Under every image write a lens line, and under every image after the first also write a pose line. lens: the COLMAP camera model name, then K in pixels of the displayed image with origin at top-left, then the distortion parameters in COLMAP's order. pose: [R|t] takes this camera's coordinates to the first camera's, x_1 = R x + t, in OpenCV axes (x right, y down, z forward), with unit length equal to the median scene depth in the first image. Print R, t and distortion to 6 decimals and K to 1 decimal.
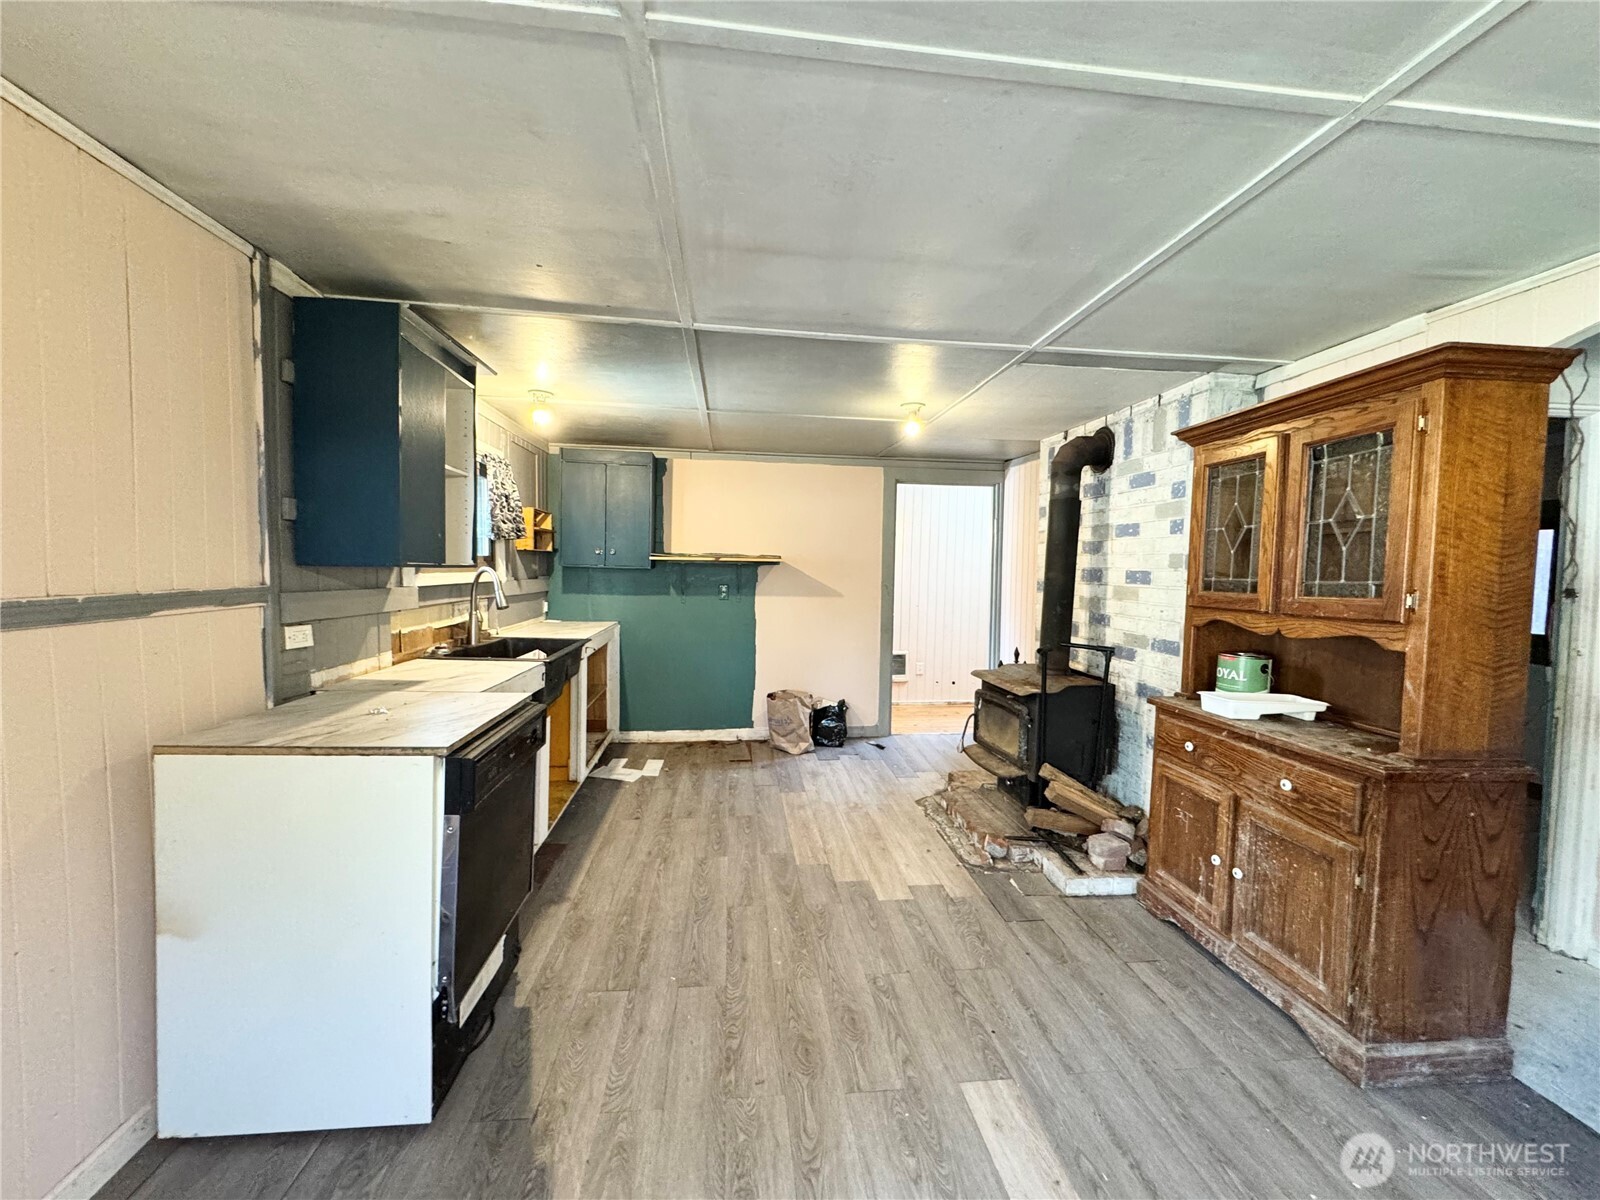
lens RADIAL K [[634.4, 0, 800.0], [0, 634.4, 600.0], [0, 0, 1]] dist [-0.002206, 0.000151]
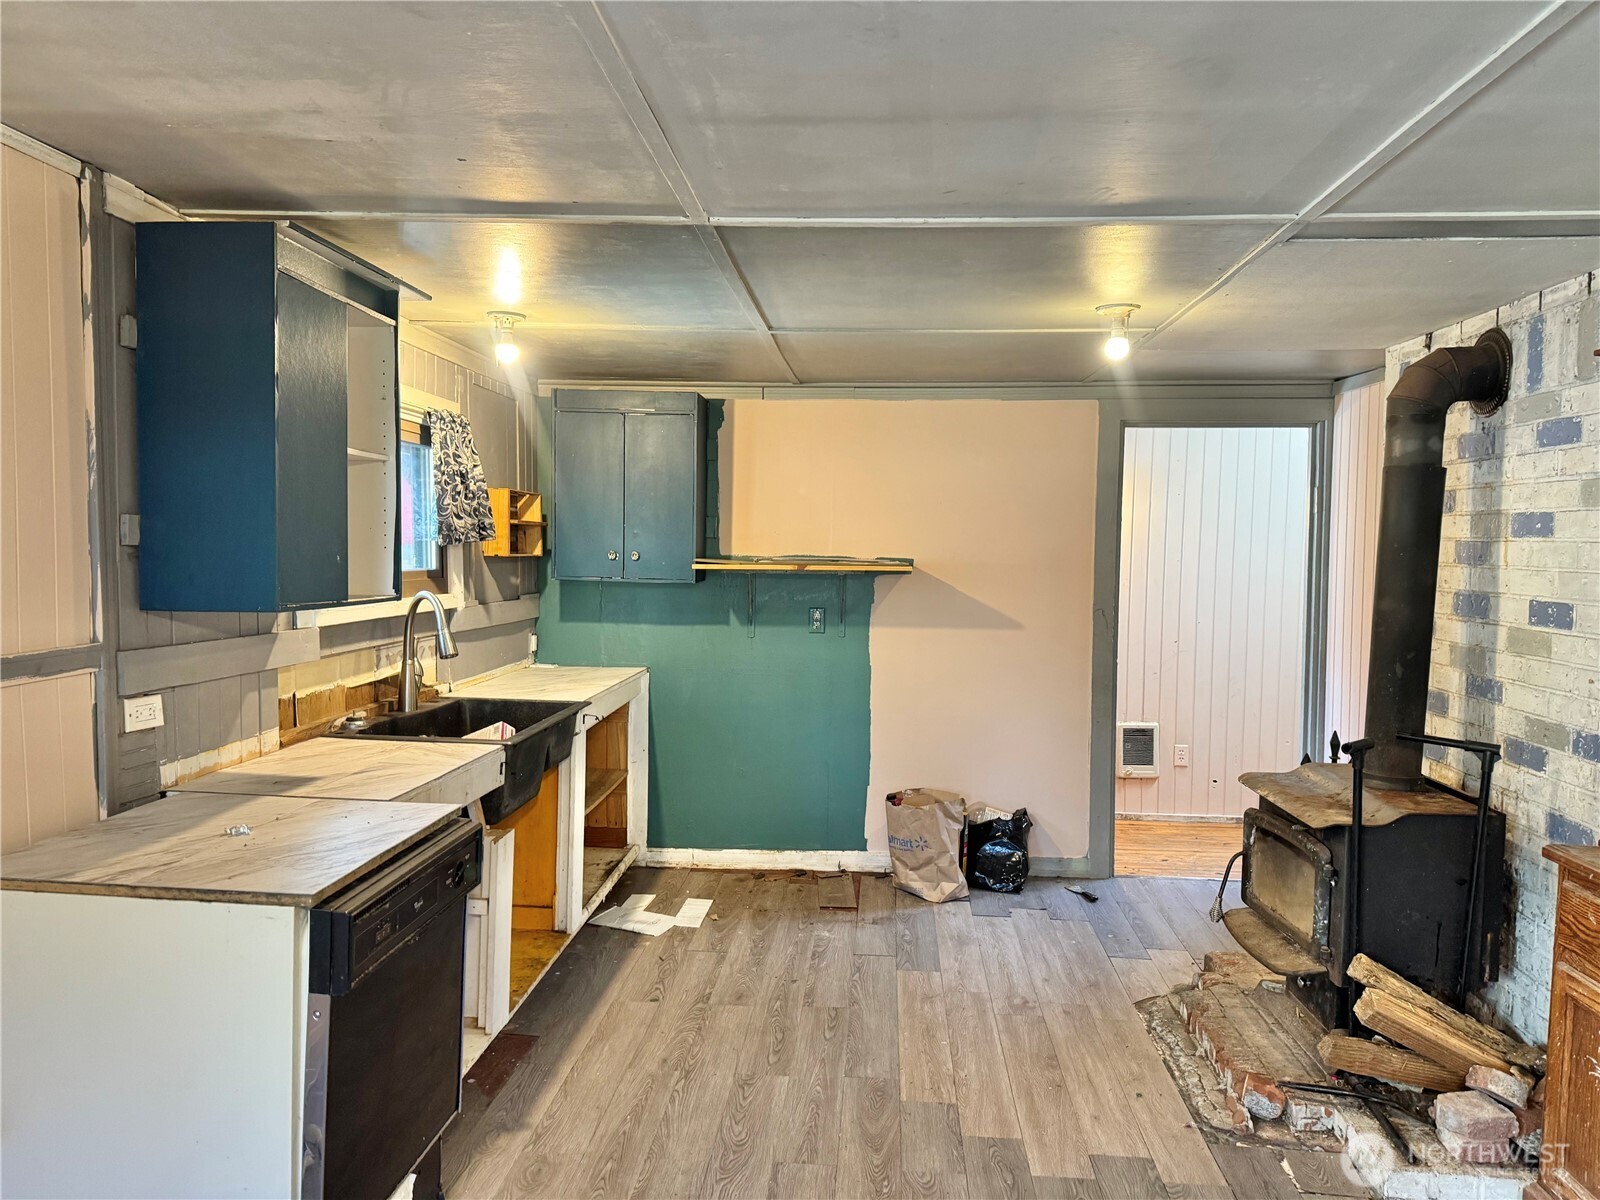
lens RADIAL K [[1121.2, 0, 799.3], [0, 1121.2, 605.1], [0, 0, 1]] dist [0.050888, -0.058044]
pose [[0.982463, 0.003761, -0.186420, 0.090775], [-0.003926, 0.999992, -0.000516, -0.040404], [0.186416, 0.001239, 0.982470, -0.050480]]
